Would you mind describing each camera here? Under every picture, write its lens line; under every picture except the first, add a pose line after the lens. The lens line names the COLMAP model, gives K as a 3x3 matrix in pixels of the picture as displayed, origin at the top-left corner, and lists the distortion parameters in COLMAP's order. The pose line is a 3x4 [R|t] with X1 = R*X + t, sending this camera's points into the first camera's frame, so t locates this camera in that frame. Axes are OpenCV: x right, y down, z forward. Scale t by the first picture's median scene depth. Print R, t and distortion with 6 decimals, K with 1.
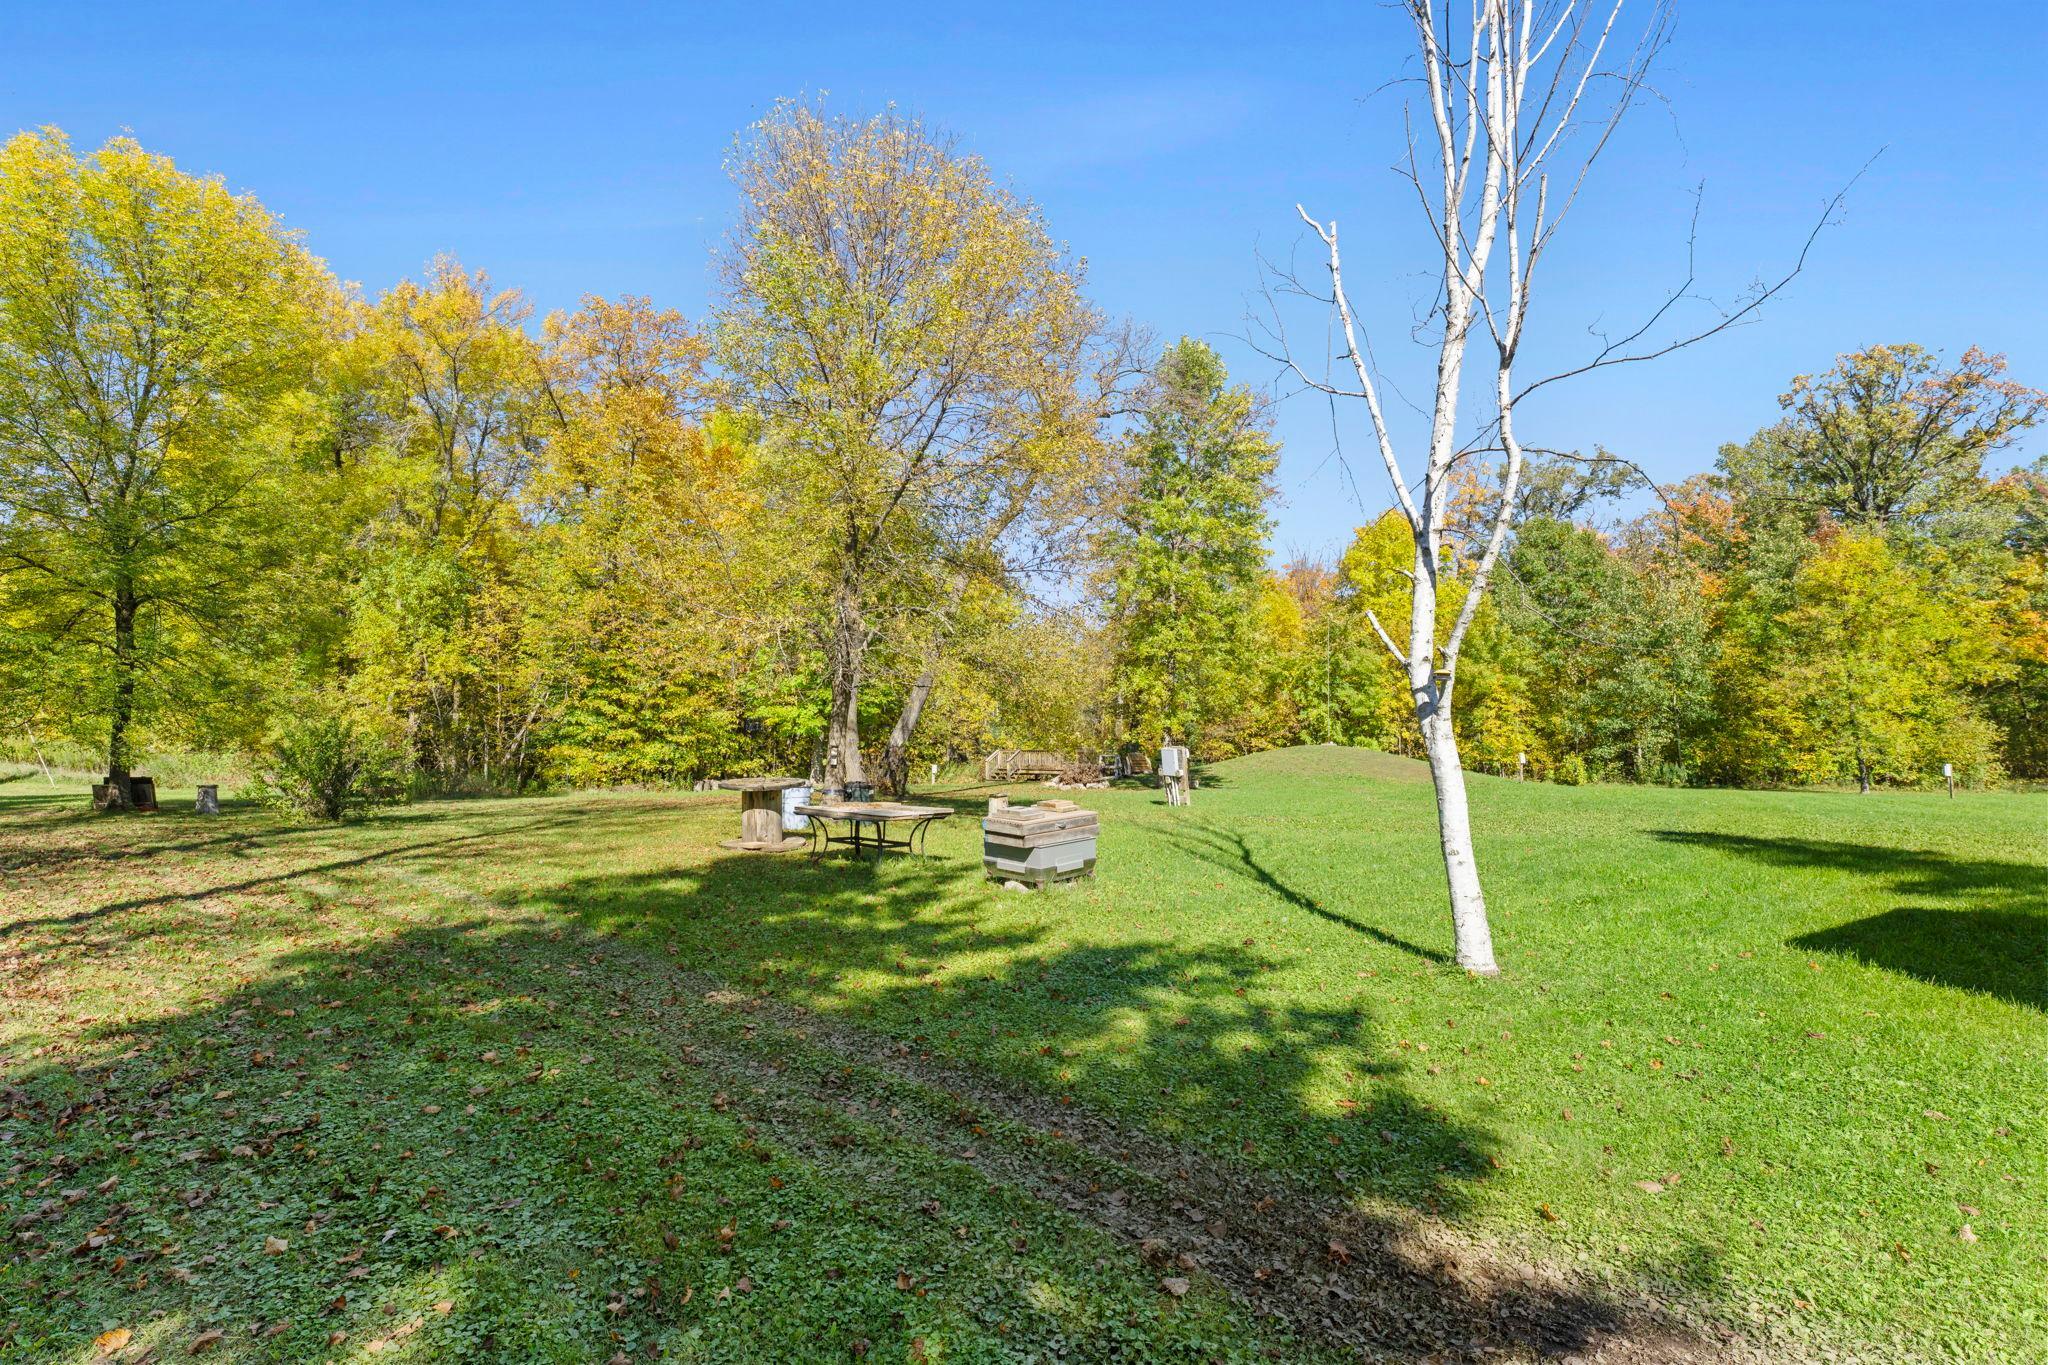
lens RADIAL K [[896.7, 0, 1017.1], [0, 896.7, 683.6], [0, 0, 1]] dist [-0.000994, -0.000929]
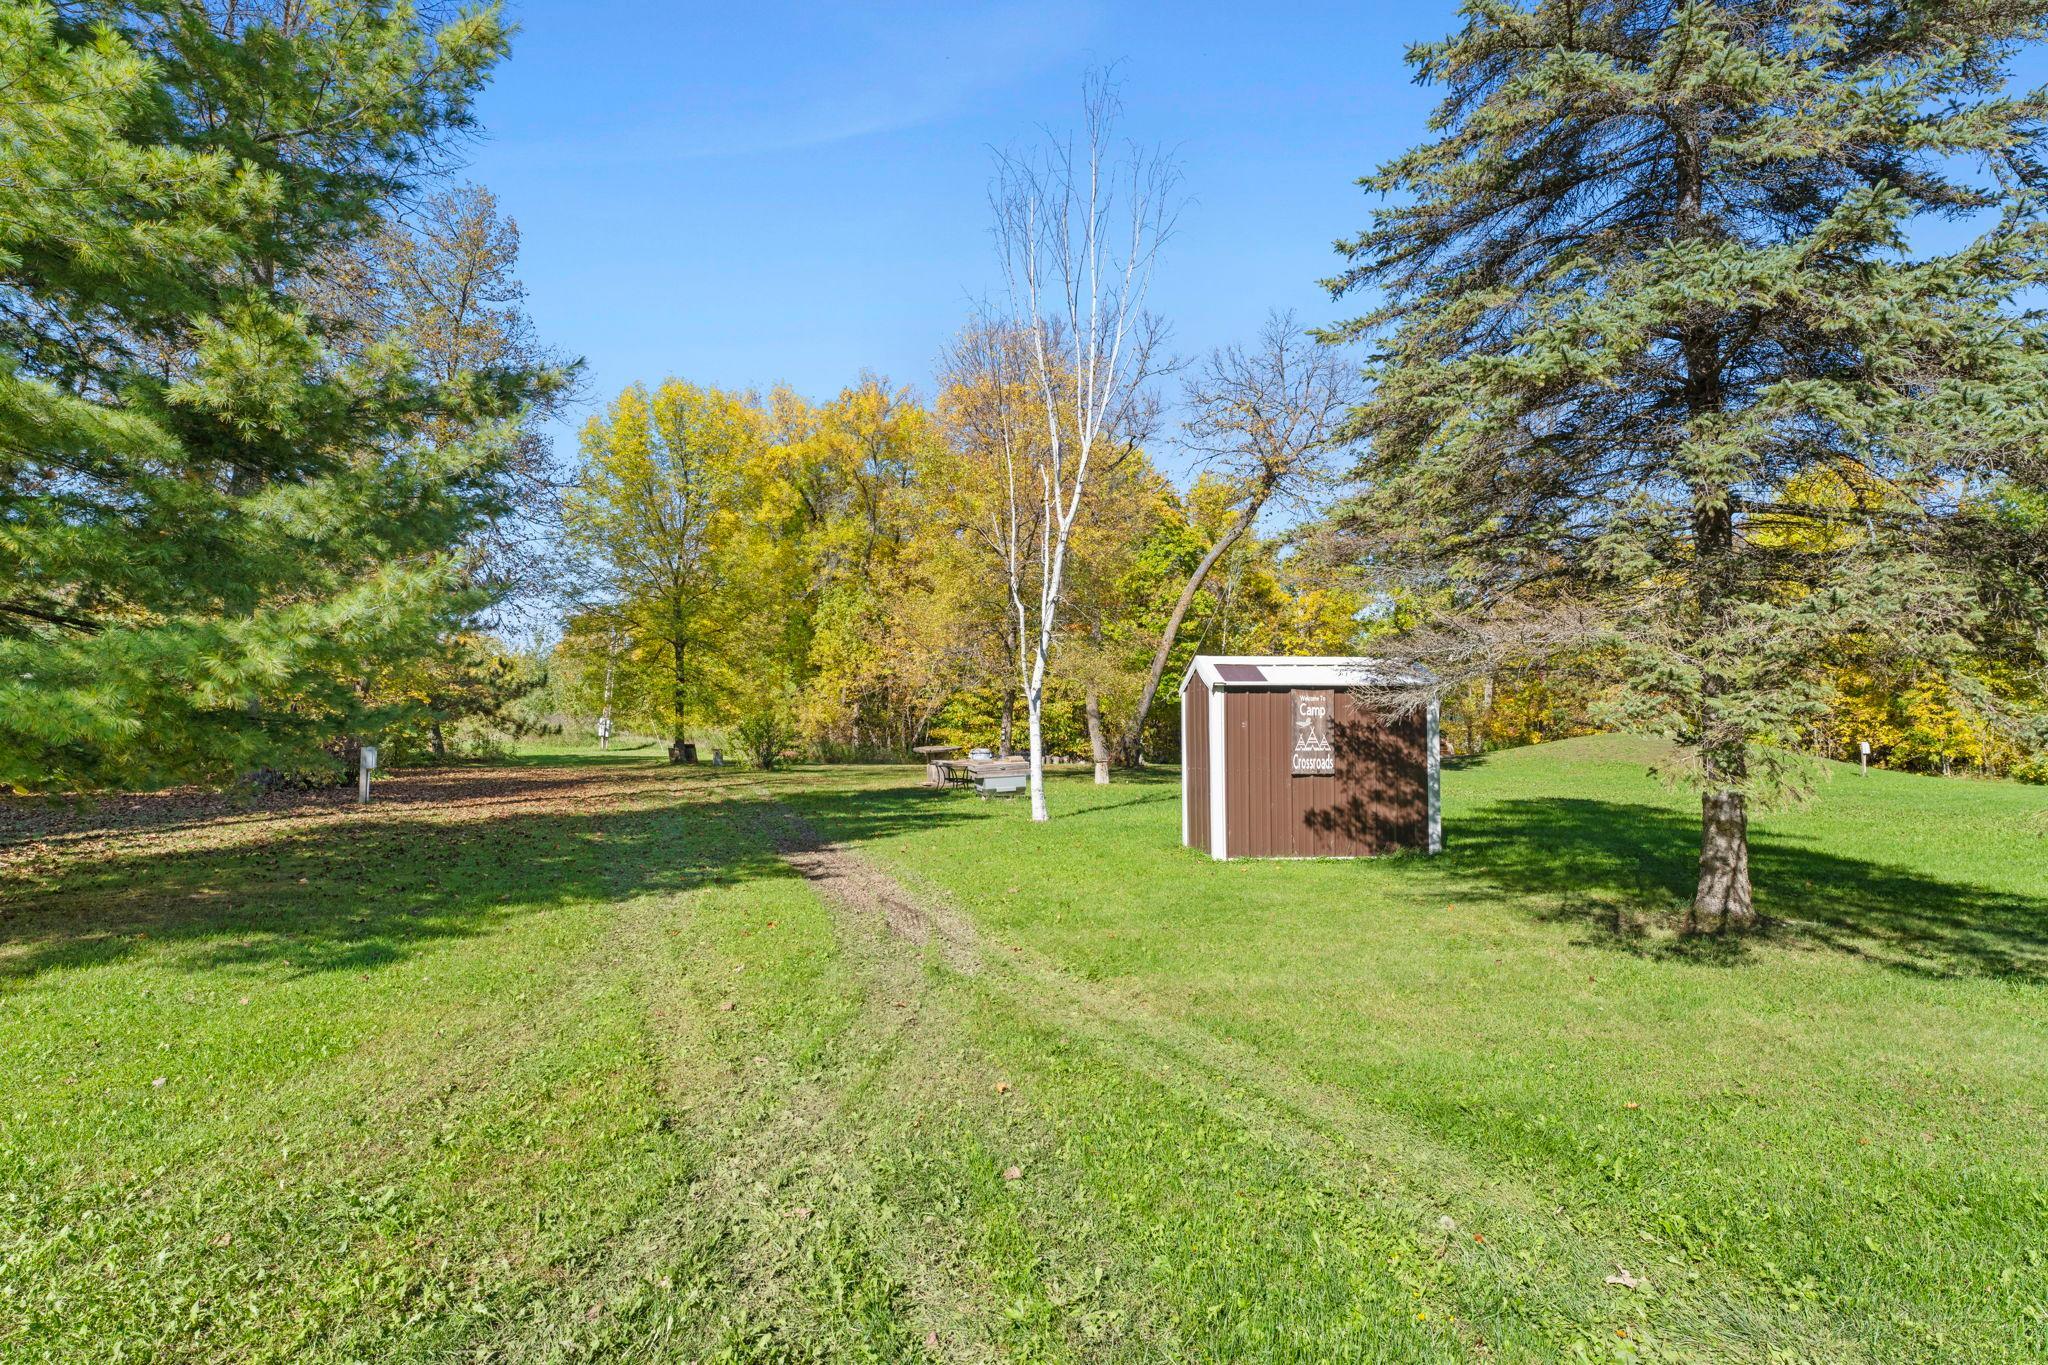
lens RADIAL K [[896.7, 0, 1017.1], [0, 896.7, 683.6], [0, 0, 1]] dist [-0.000994, -0.000929]
pose [[0.892775, -0.016936, -0.450184, 0.195459], [0.023656, 0.999677, 0.009304, -0.006687], [0.449881, -0.018956, 0.892887, -0.136317]]
